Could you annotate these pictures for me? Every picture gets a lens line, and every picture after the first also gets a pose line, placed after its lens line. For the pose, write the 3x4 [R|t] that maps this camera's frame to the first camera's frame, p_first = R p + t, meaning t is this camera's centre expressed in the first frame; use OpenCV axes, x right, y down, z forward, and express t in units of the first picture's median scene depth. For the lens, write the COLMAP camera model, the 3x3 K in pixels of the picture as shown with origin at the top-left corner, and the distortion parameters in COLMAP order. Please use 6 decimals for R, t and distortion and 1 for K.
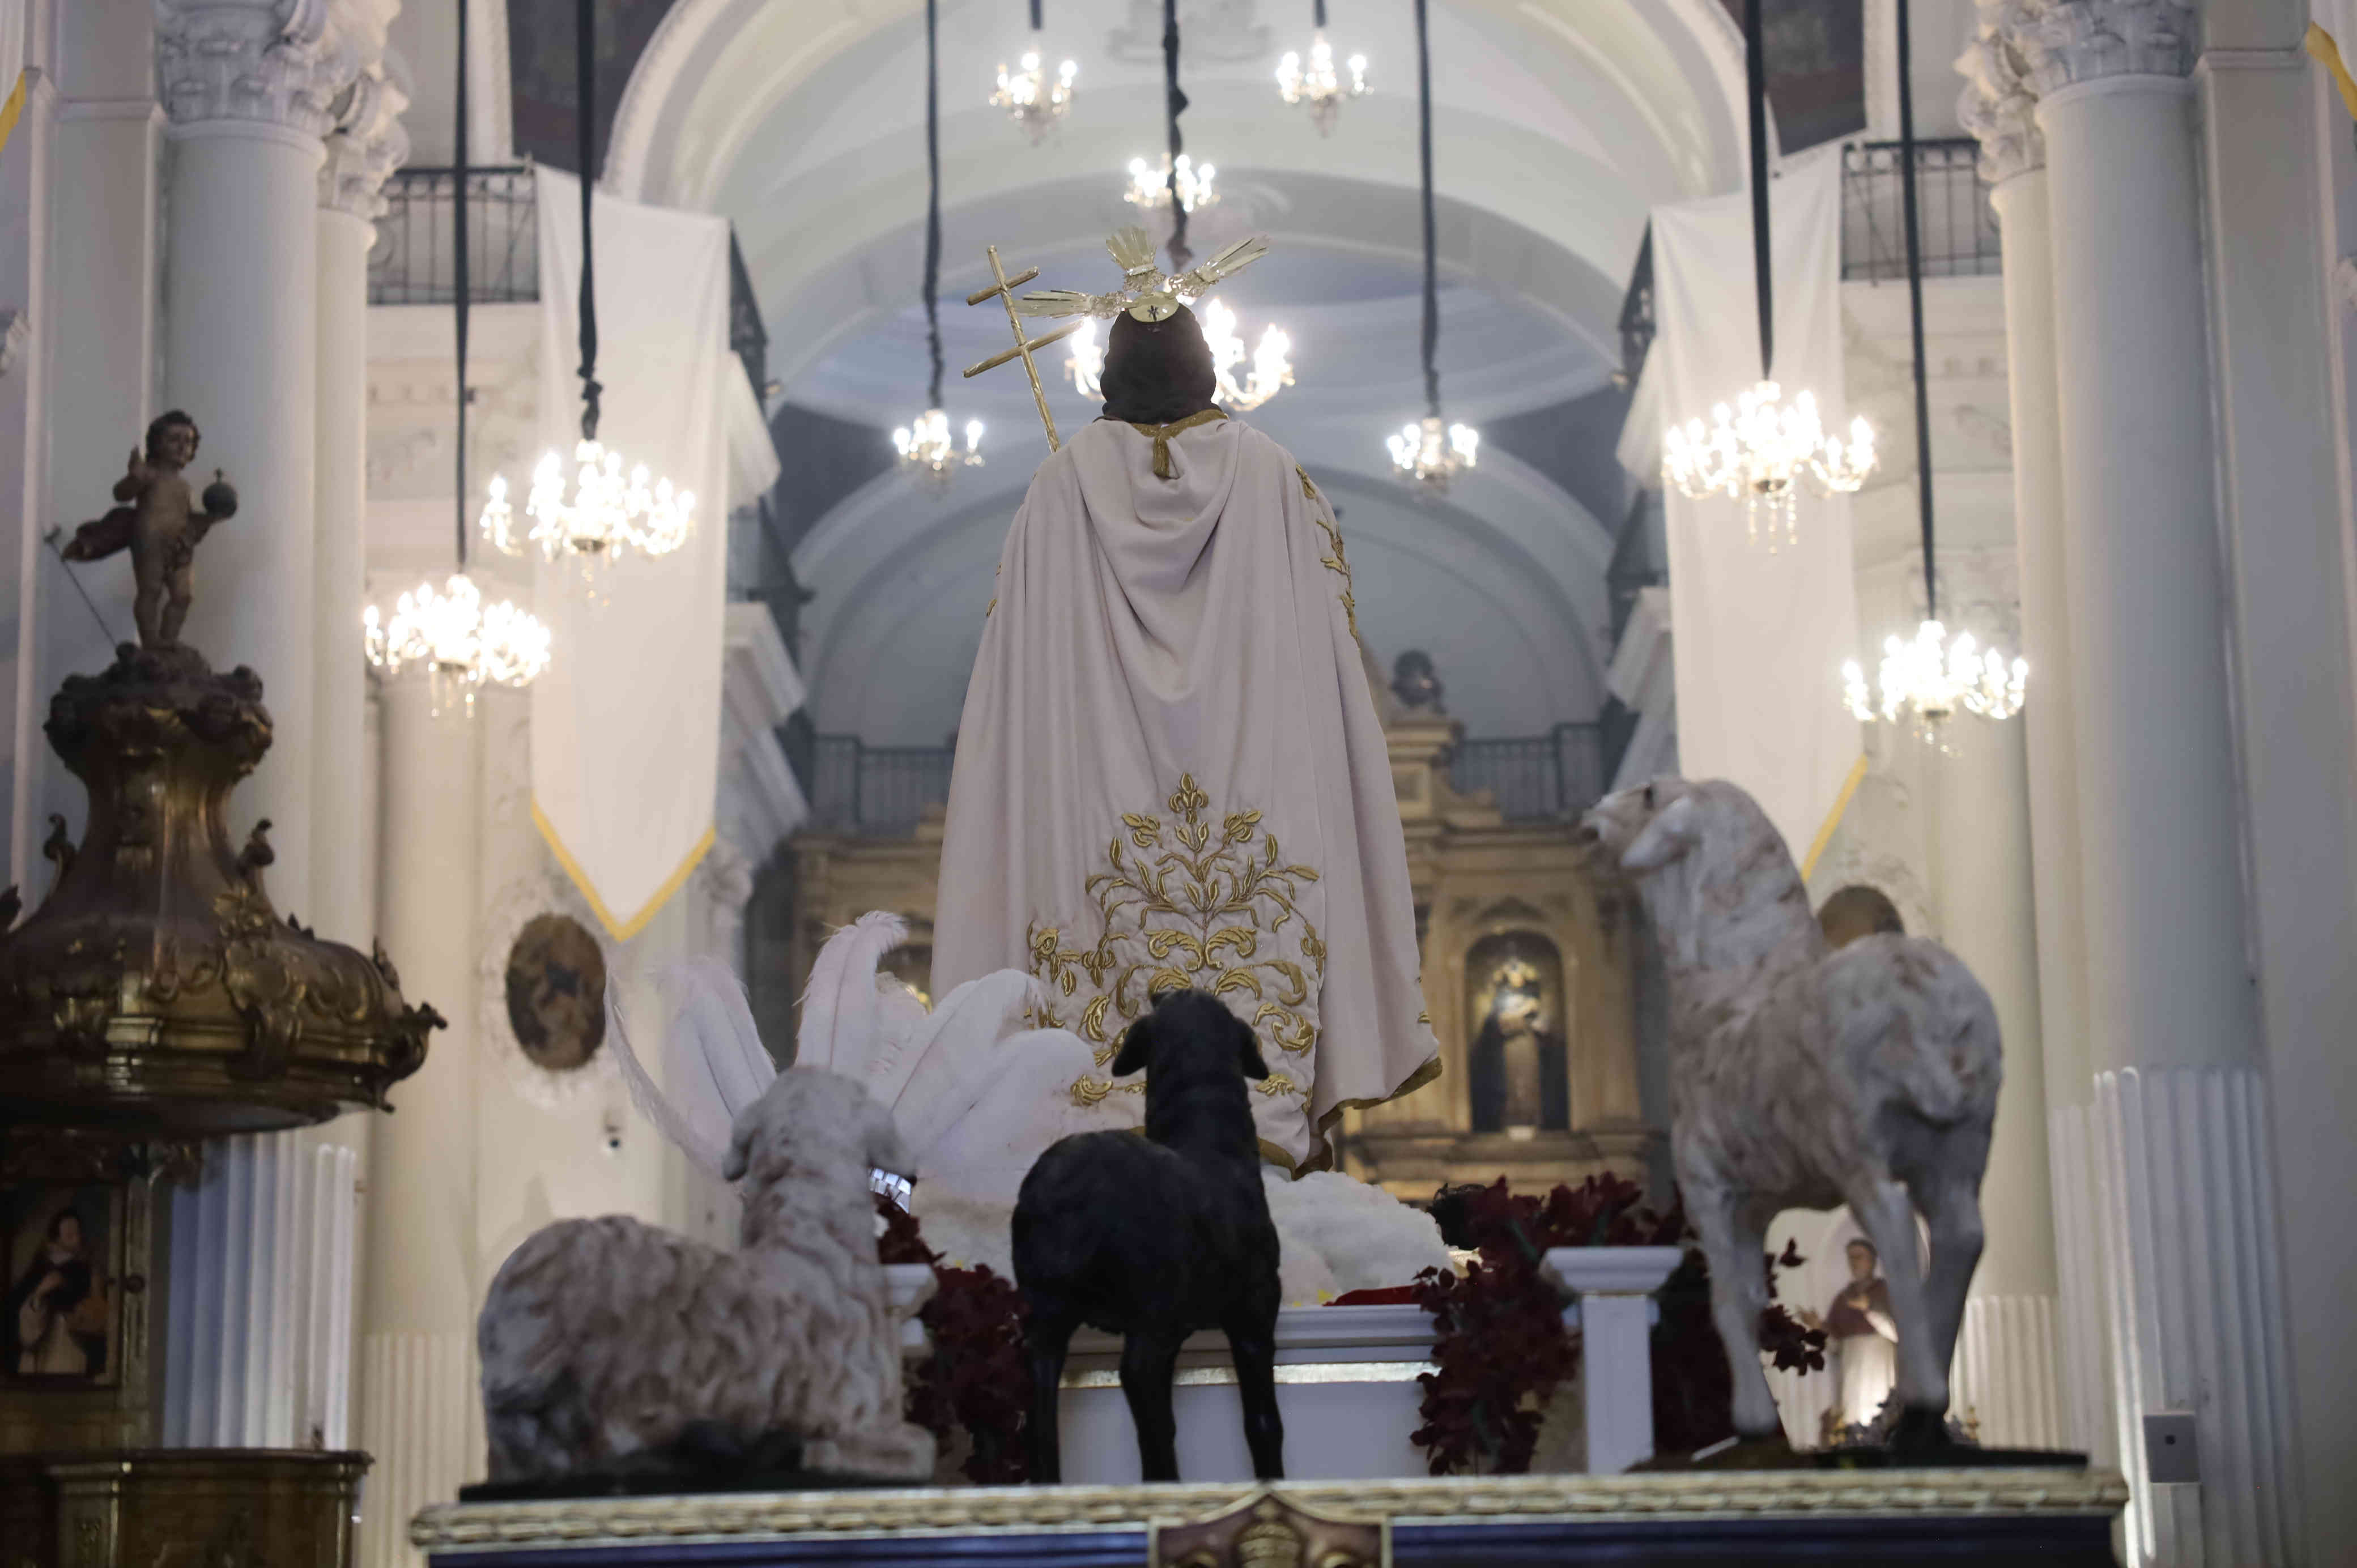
lens RADIAL K [[4529.6, 0, 1162.2], [0, 4529.6, 781.1], [0, 0, 1]] dist [0.327795, 0.136899]
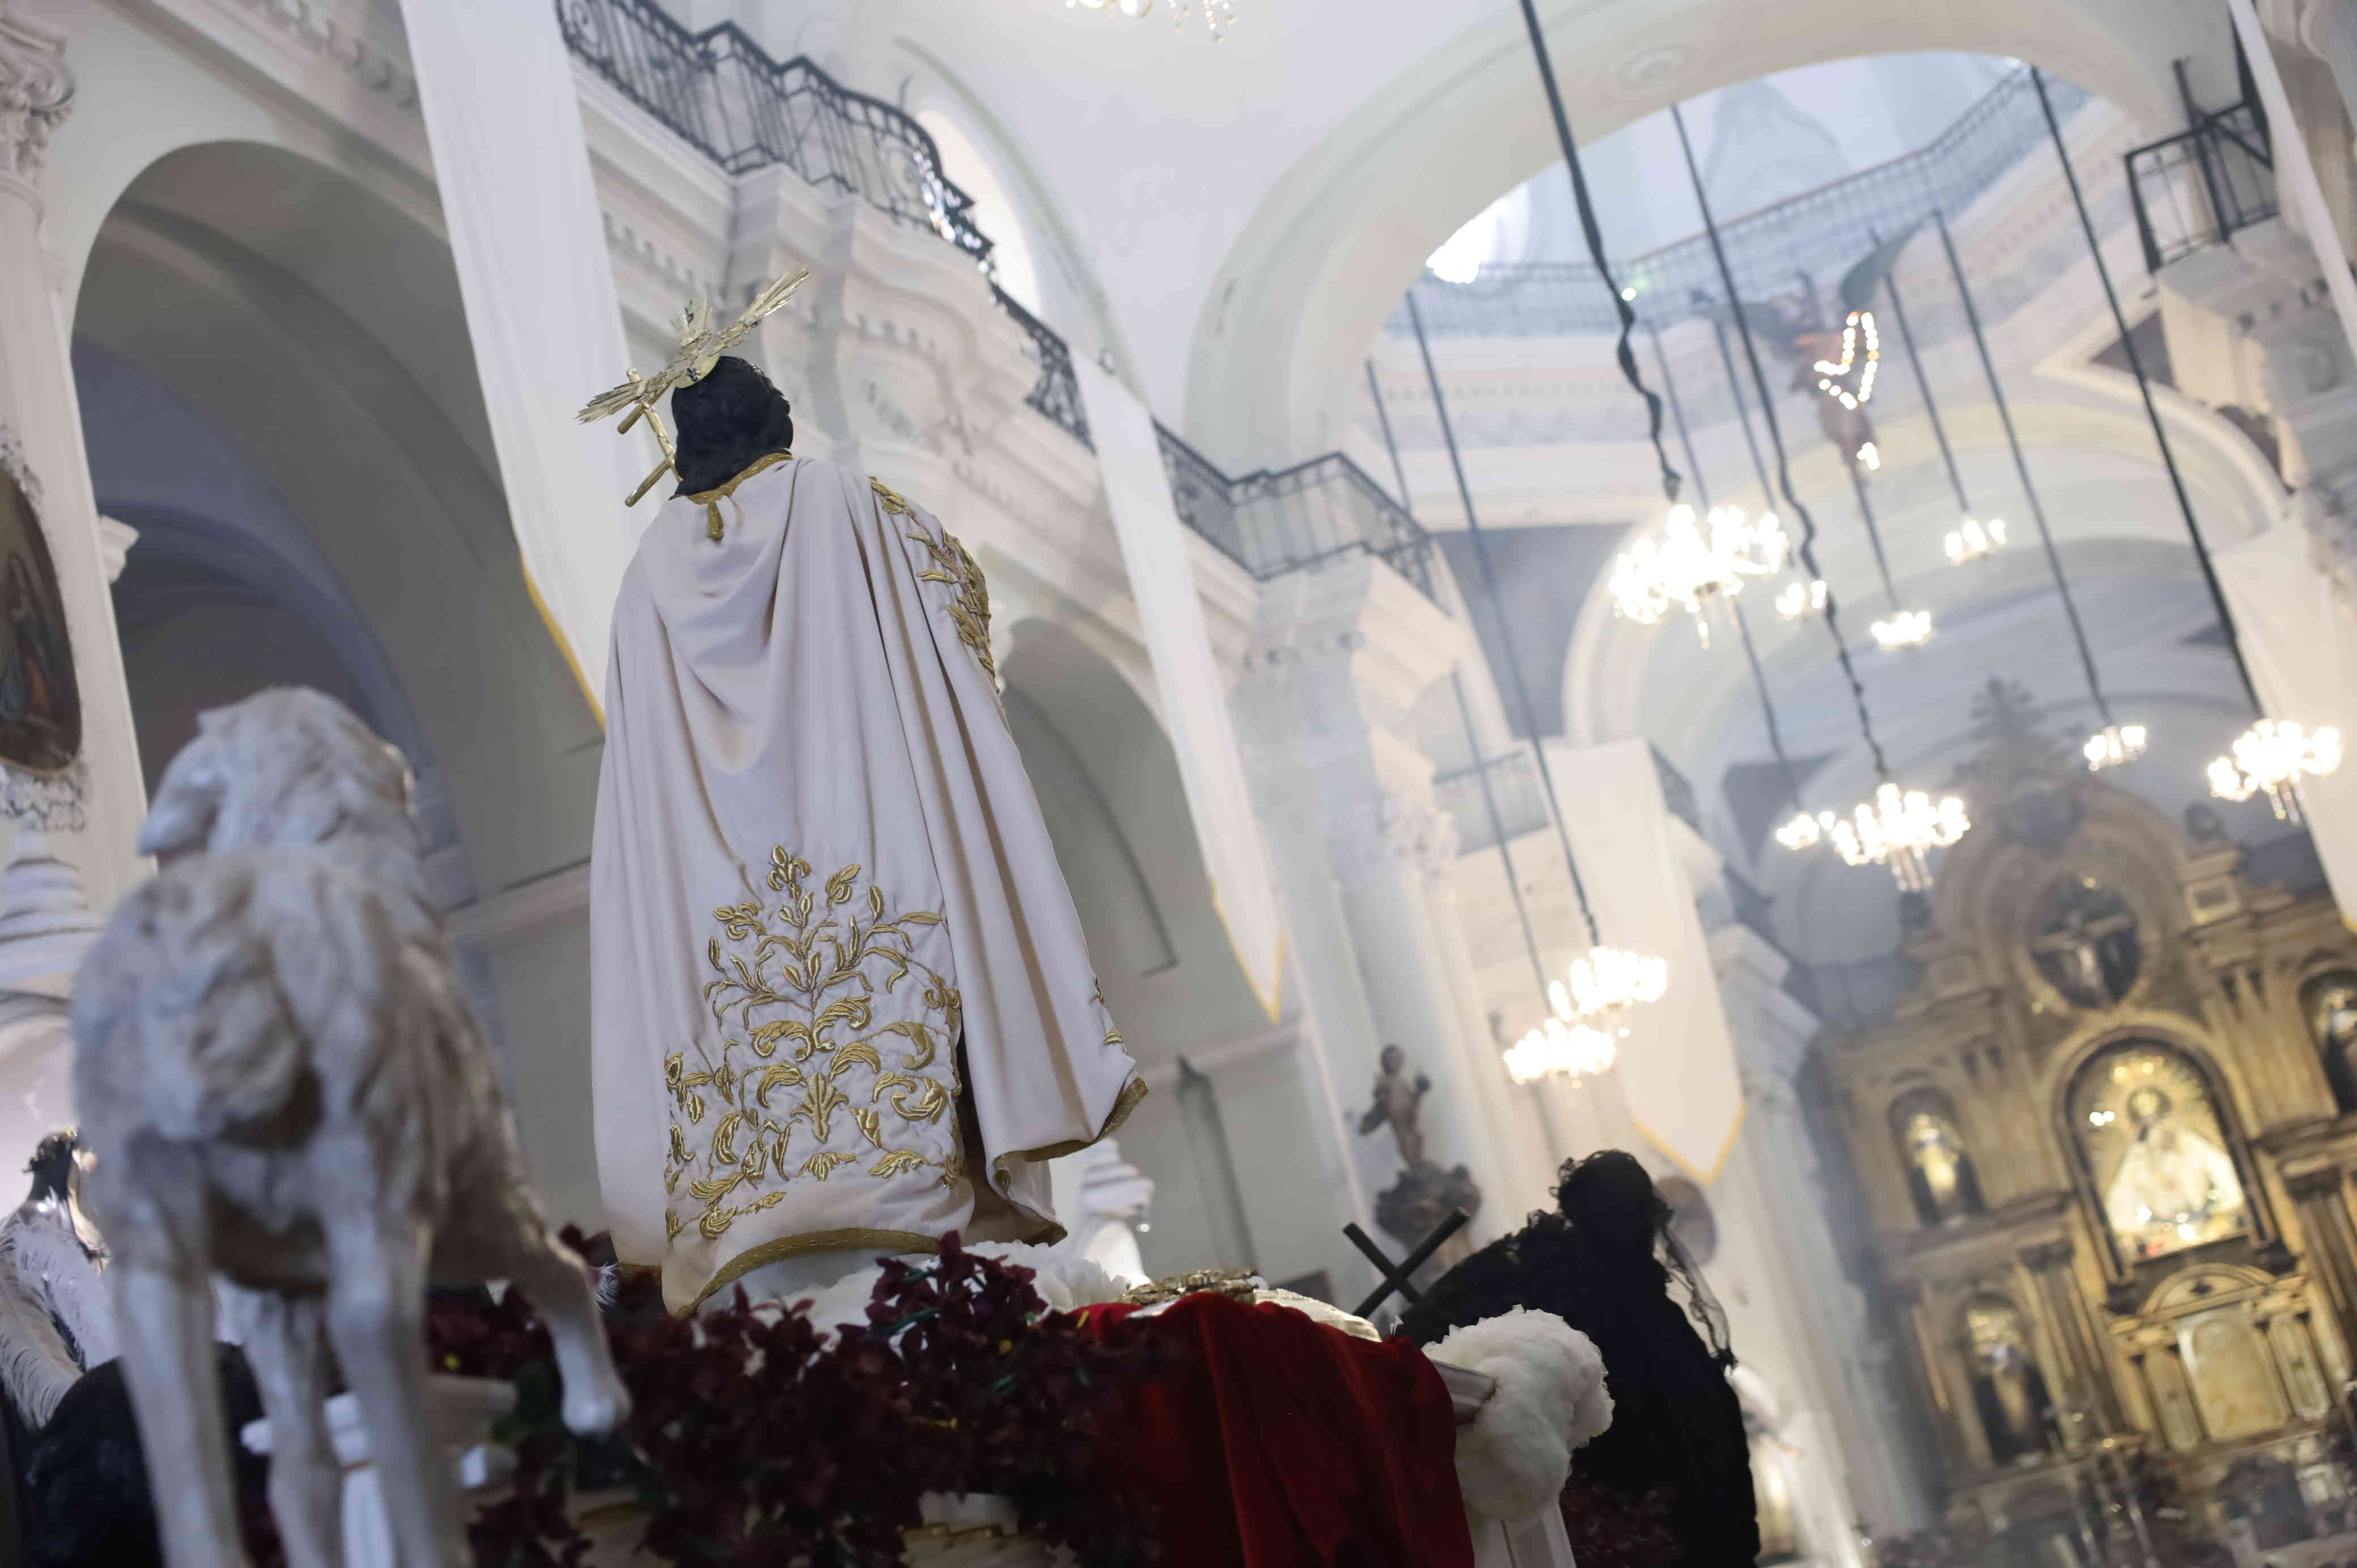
lens RADIAL K [[3434.2, 0, 1178.5], [0, 3434.2, 784.0], [0, 0, 1]] dist [0.141202, 0.036536]
pose [[0.921484, -0.293808, -0.254054, 0.061150], [0.281937, 0.955853, -0.082805, -0.051888], [0.267167, 0.004677, 0.963639, -0.246385]]
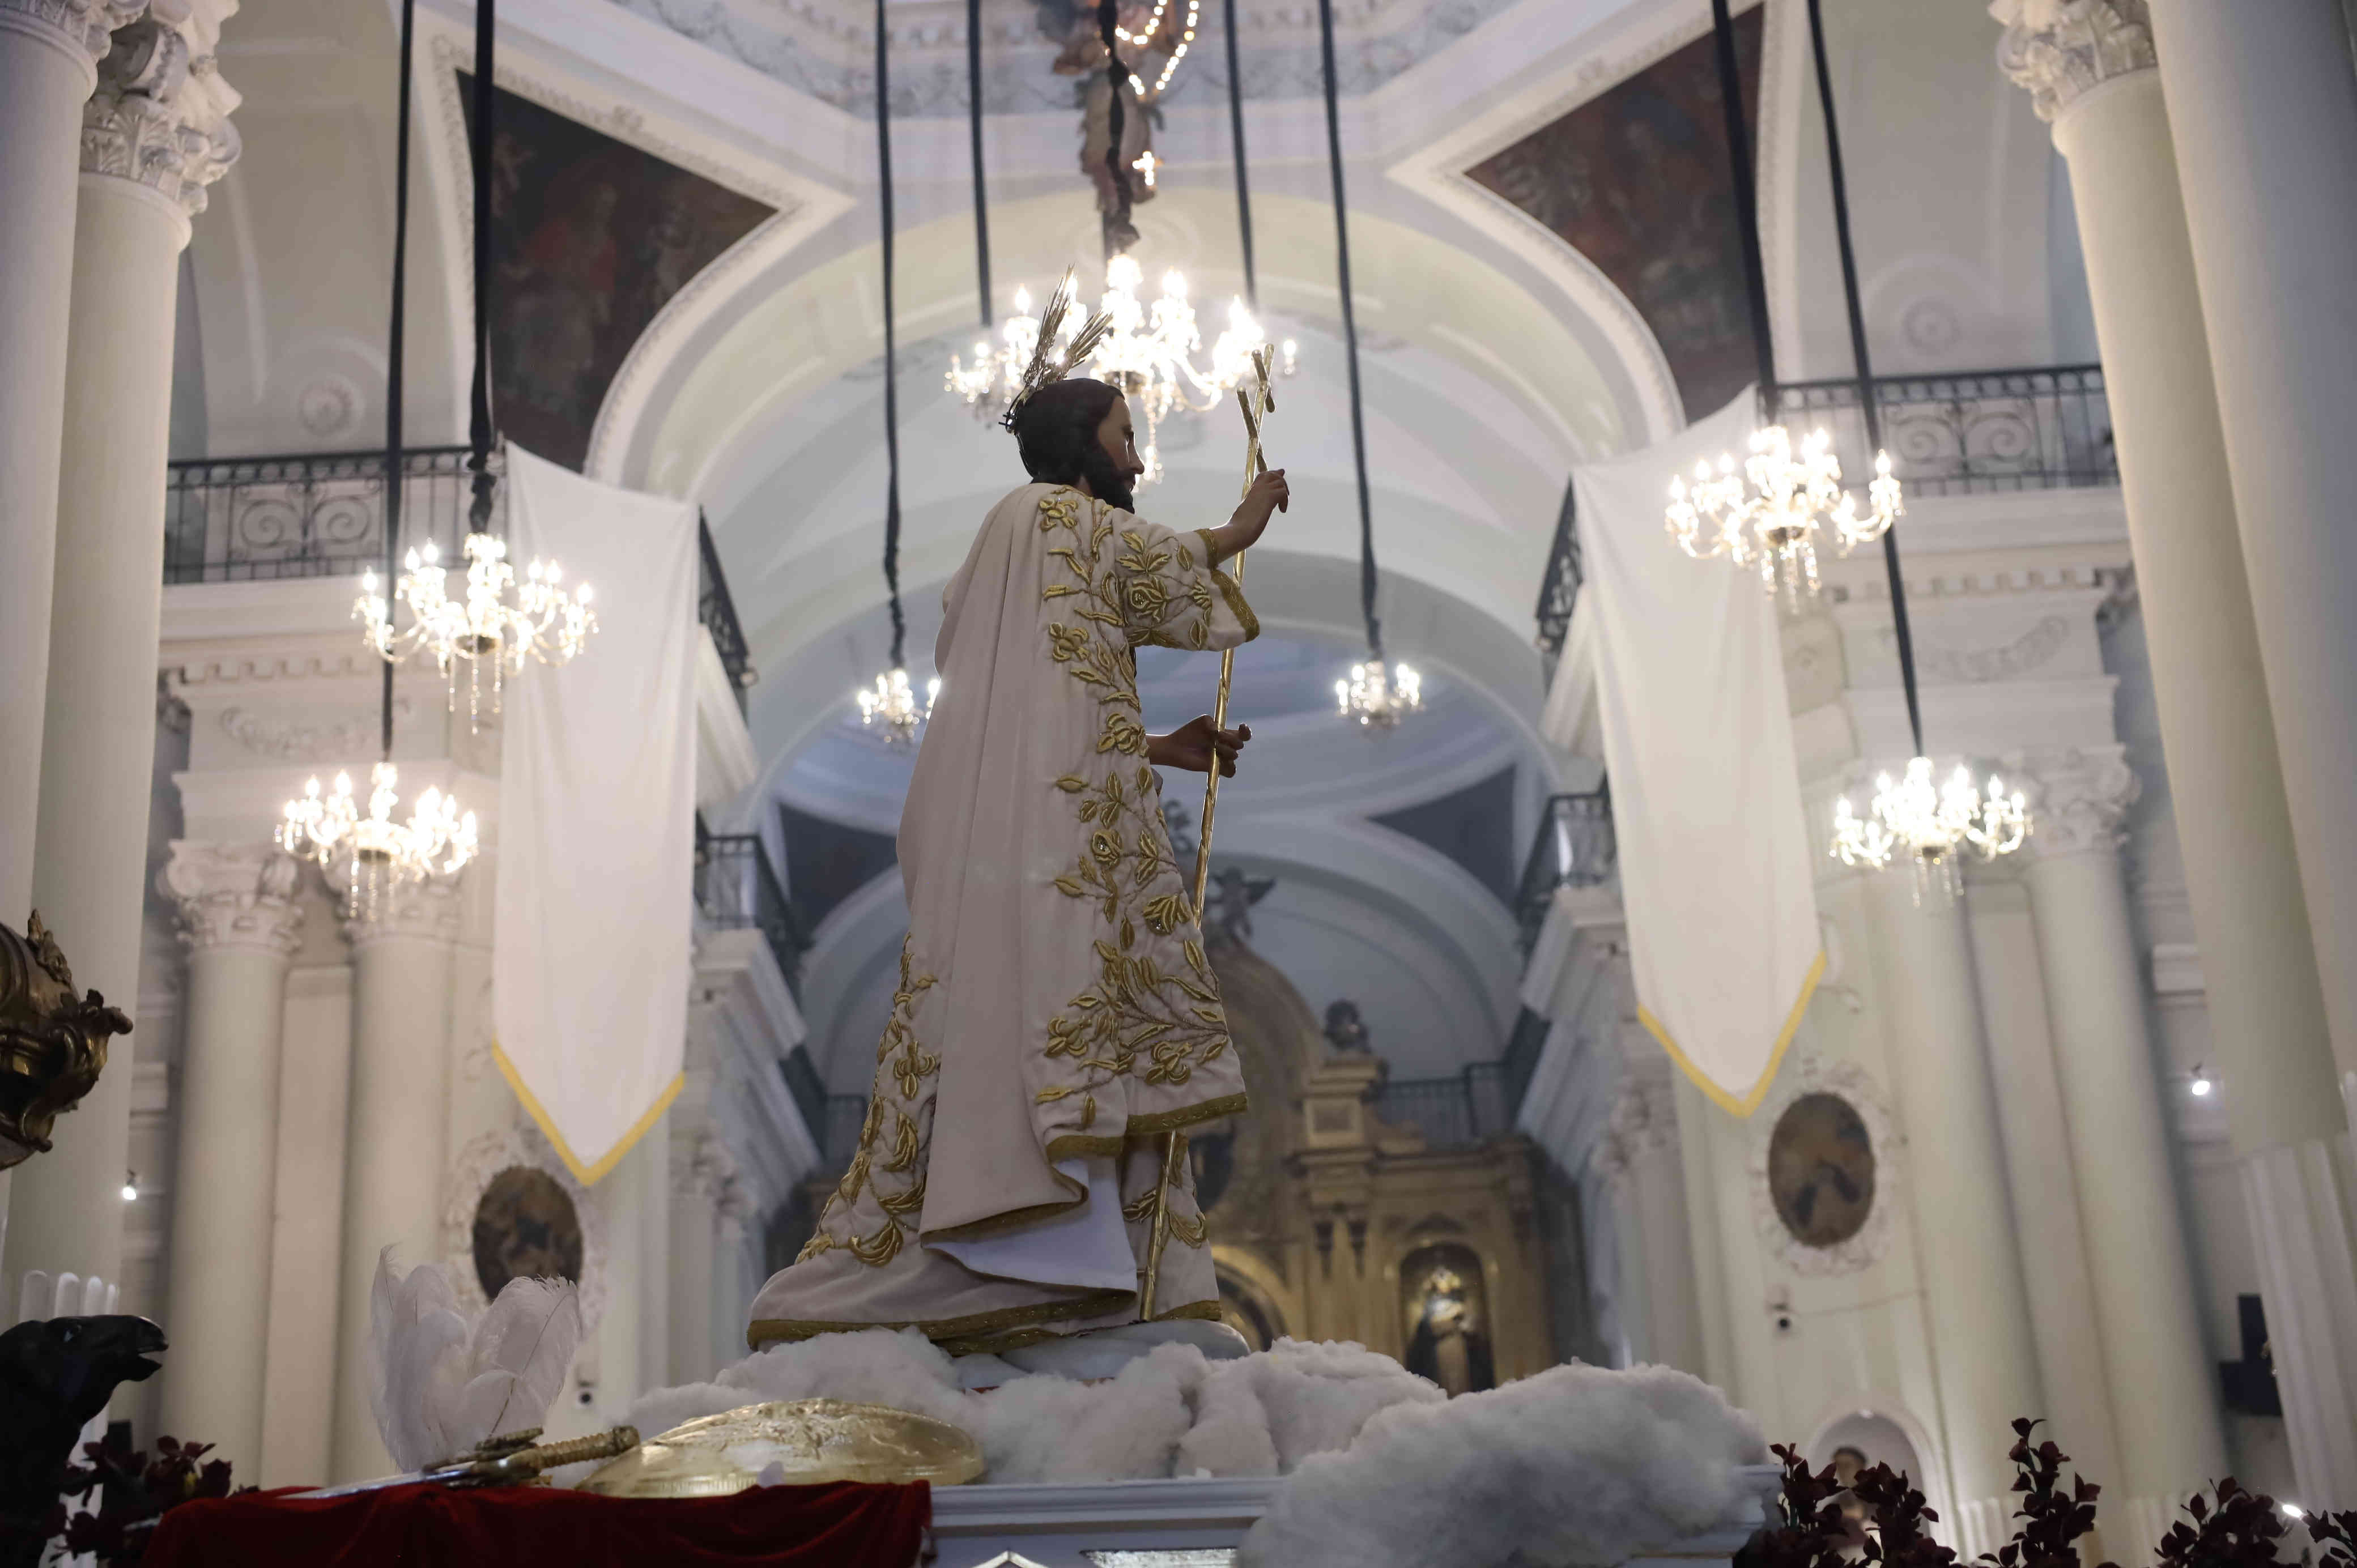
lens RADIAL K [[3196.2, 0, 1178.5], [0, 3196.2, 784.0], [0, 0, 1]] dist [0.123103, -0.020244]
pose [[0.999298, -0.031697, 0.019986, -0.001151], [0.034319, 0.988315, -0.148509, 0.054775], [-0.015045, 0.149090, 0.988709, 0.279512]]
